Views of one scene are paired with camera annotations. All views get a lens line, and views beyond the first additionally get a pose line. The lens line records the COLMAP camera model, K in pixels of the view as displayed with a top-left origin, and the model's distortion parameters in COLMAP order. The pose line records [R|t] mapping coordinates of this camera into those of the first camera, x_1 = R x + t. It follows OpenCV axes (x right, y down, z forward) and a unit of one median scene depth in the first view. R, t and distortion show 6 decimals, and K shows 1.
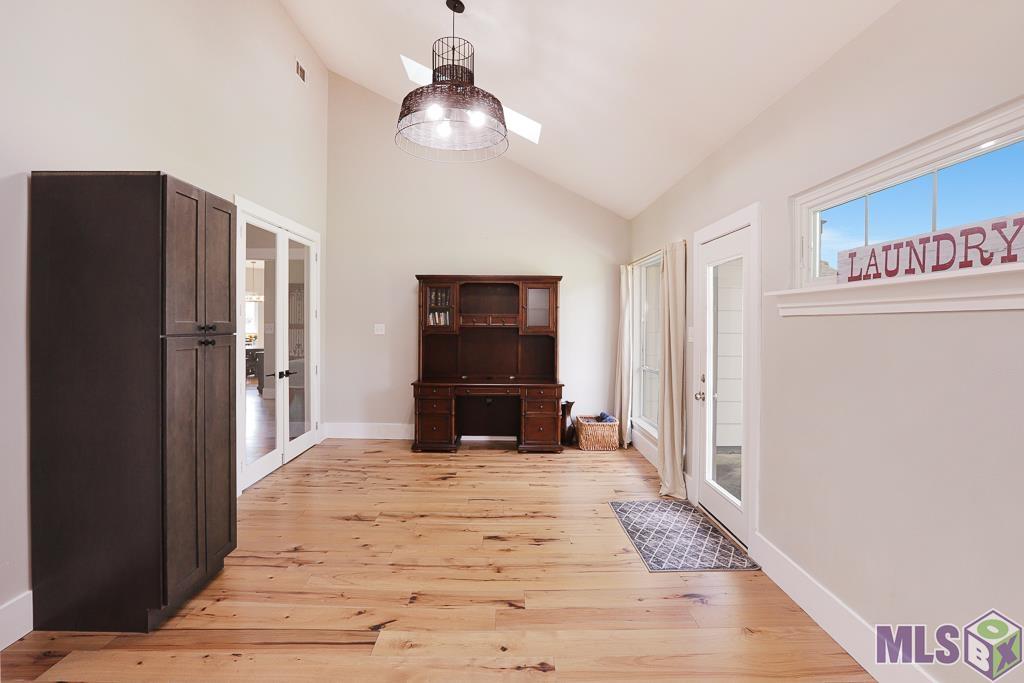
lens RADIAL K [[471.1, 0, 511.5], [0, 471.1, 330.5], [0, 0, 1]] dist [-0.021625, 0.006596]
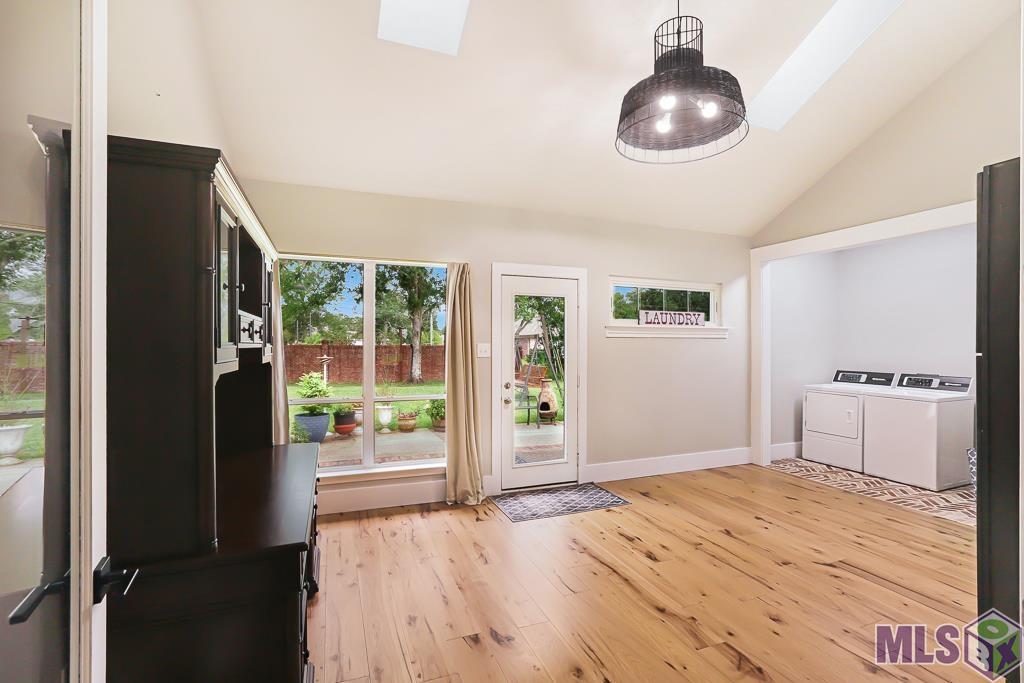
lens RADIAL K [[471.1, 0, 513.4], [0, 471.1, 346.6], [0, 0, 1]] dist [-0.021625, 0.006596]
pose [[-0.349174, 0.004874, 0.937045, -1.015348], [0.012306, 0.999924, -0.000616, 0.005057], [-0.936977, 0.011316, -0.349208, 1.918823]]
